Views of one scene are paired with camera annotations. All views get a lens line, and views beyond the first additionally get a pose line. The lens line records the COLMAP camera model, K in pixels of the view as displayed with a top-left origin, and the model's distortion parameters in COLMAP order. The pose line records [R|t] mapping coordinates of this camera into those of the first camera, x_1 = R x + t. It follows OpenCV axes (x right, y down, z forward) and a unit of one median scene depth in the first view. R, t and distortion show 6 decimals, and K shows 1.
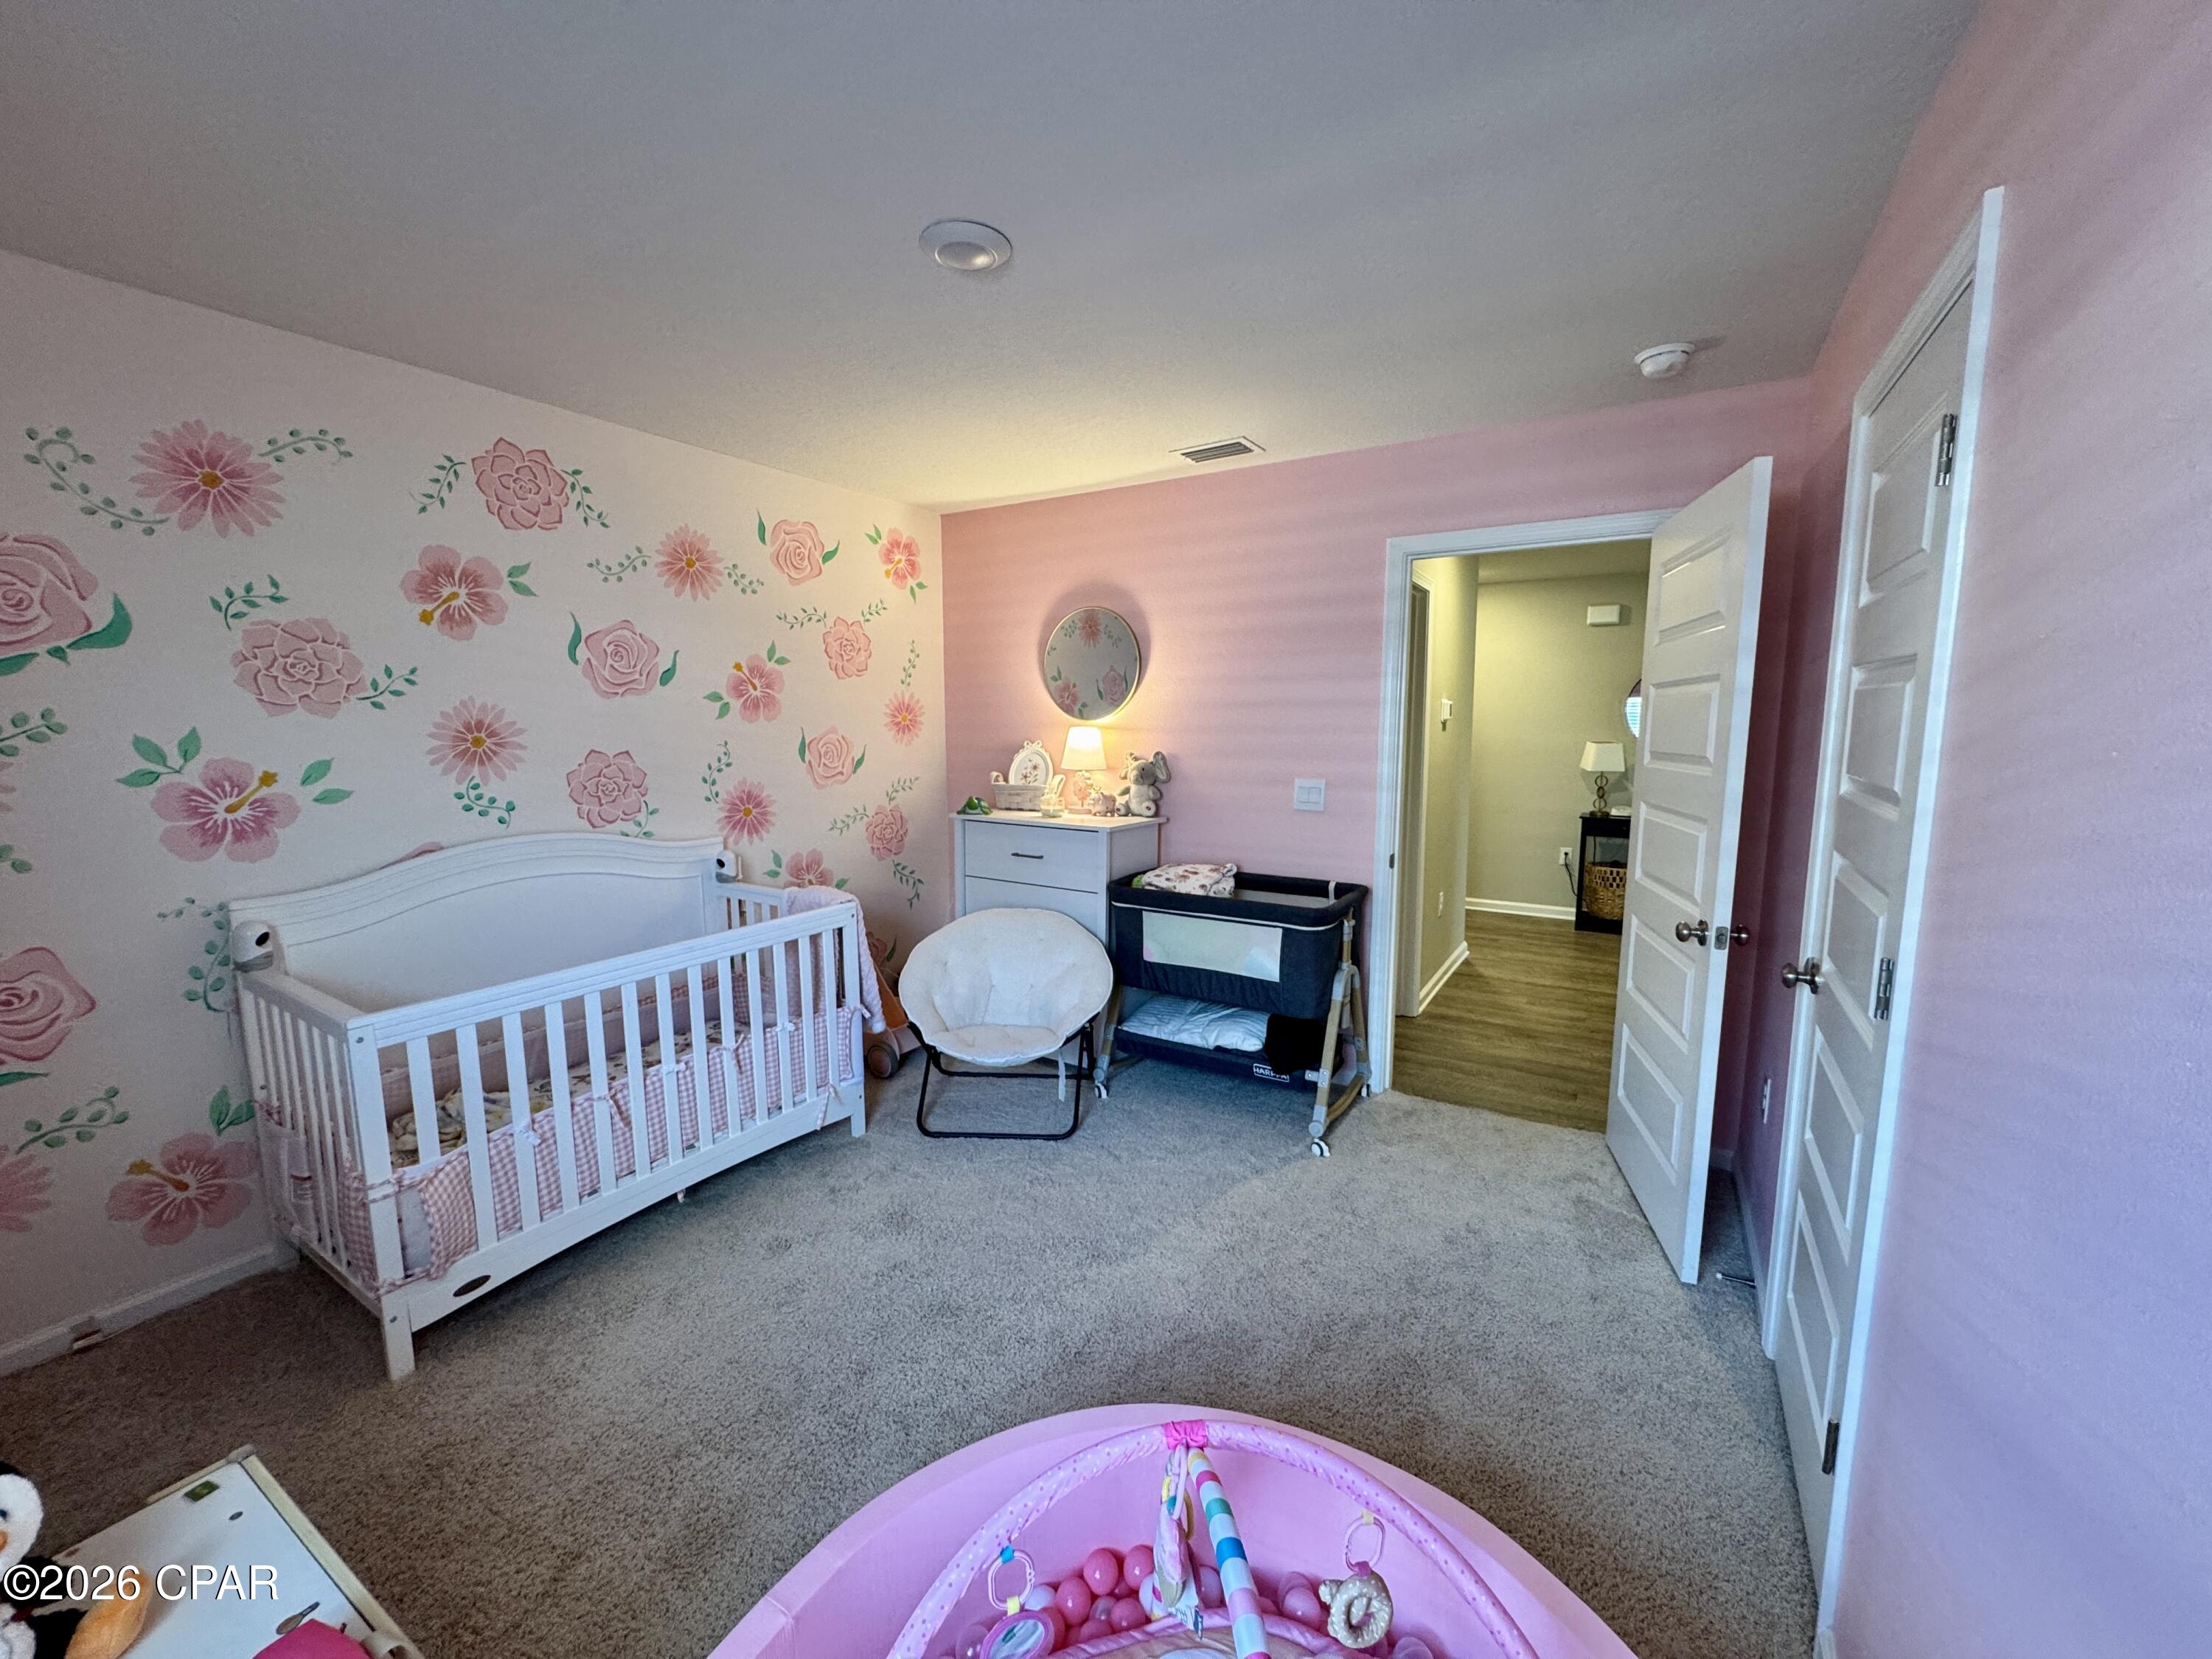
lens RADIAL K [[883.5, 0, 1118.1], [0, 883.5, 828.9], [0, 0, 1]] dist [-0.002662, -0.000245]
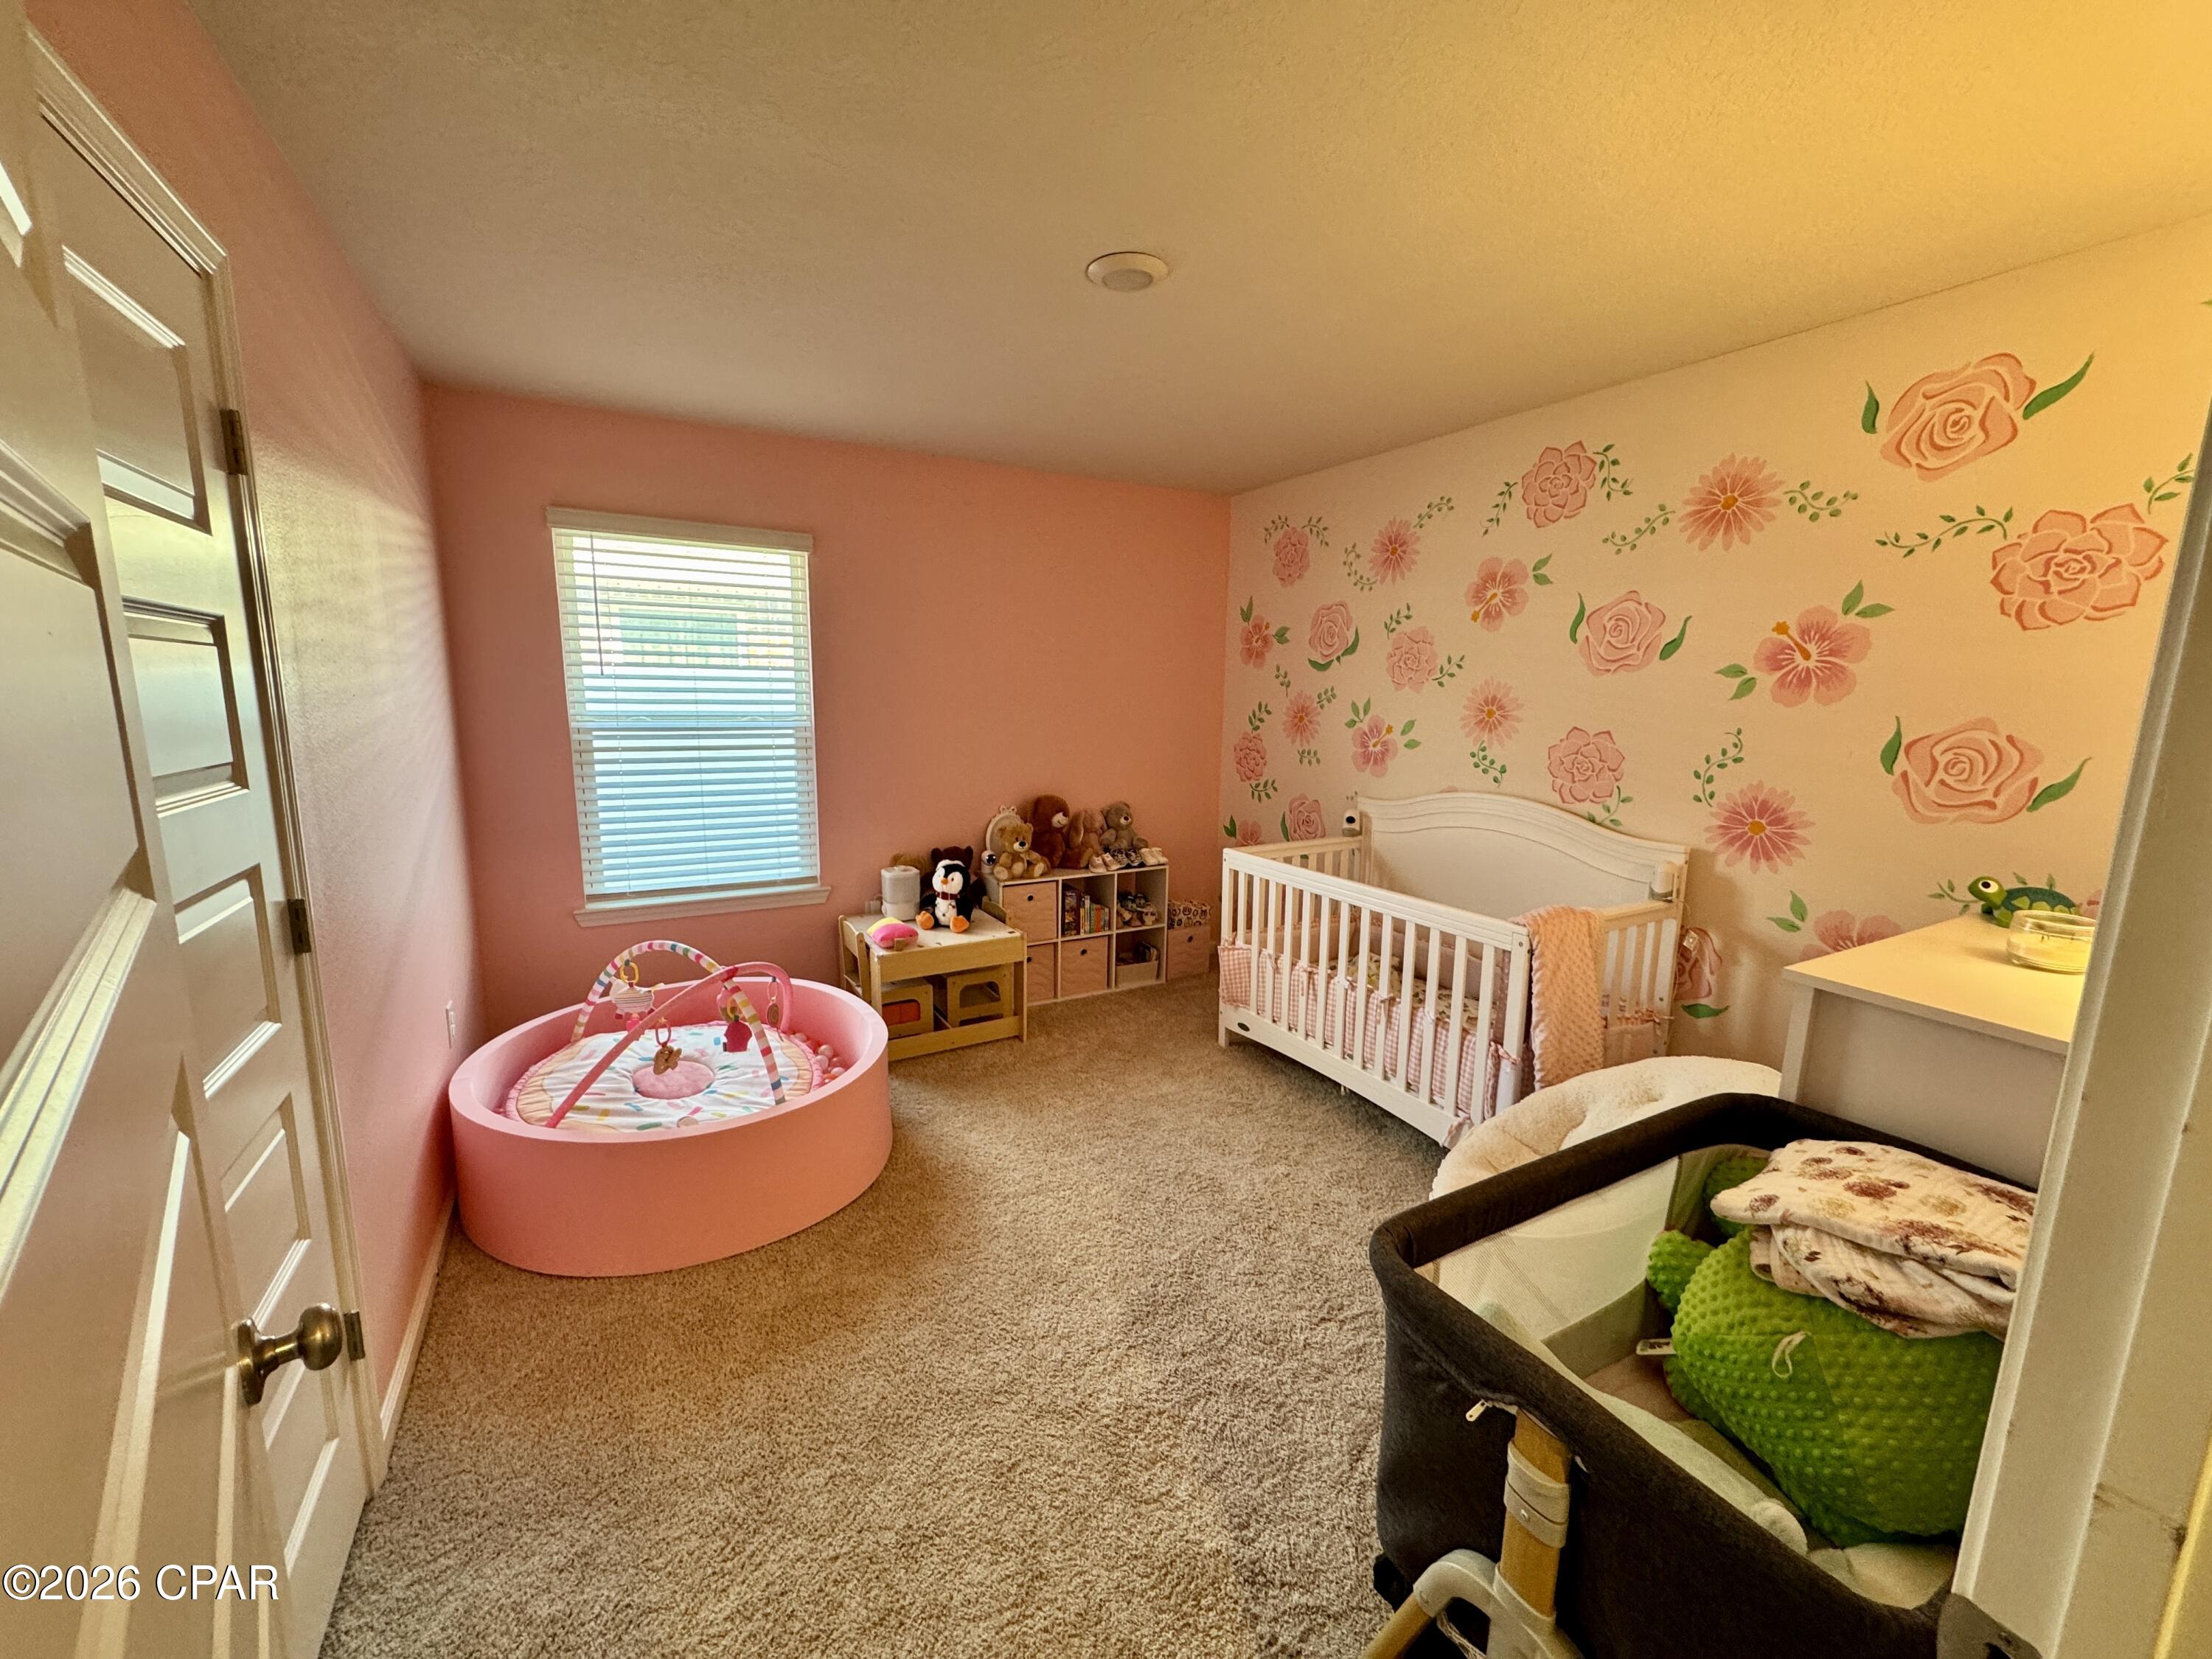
lens RADIAL K [[883.5, 0, 1121.6], [0, 883.5, 829.8], [0, 0, 1]] dist [-0.002662, -0.000245]
pose [[-0.484366, 0.130030, -0.865148, 0.566887], [-0.126881, 0.967997, 0.216524, -0.131846], [0.865616, 0.214647, -0.452367, 1.058239]]
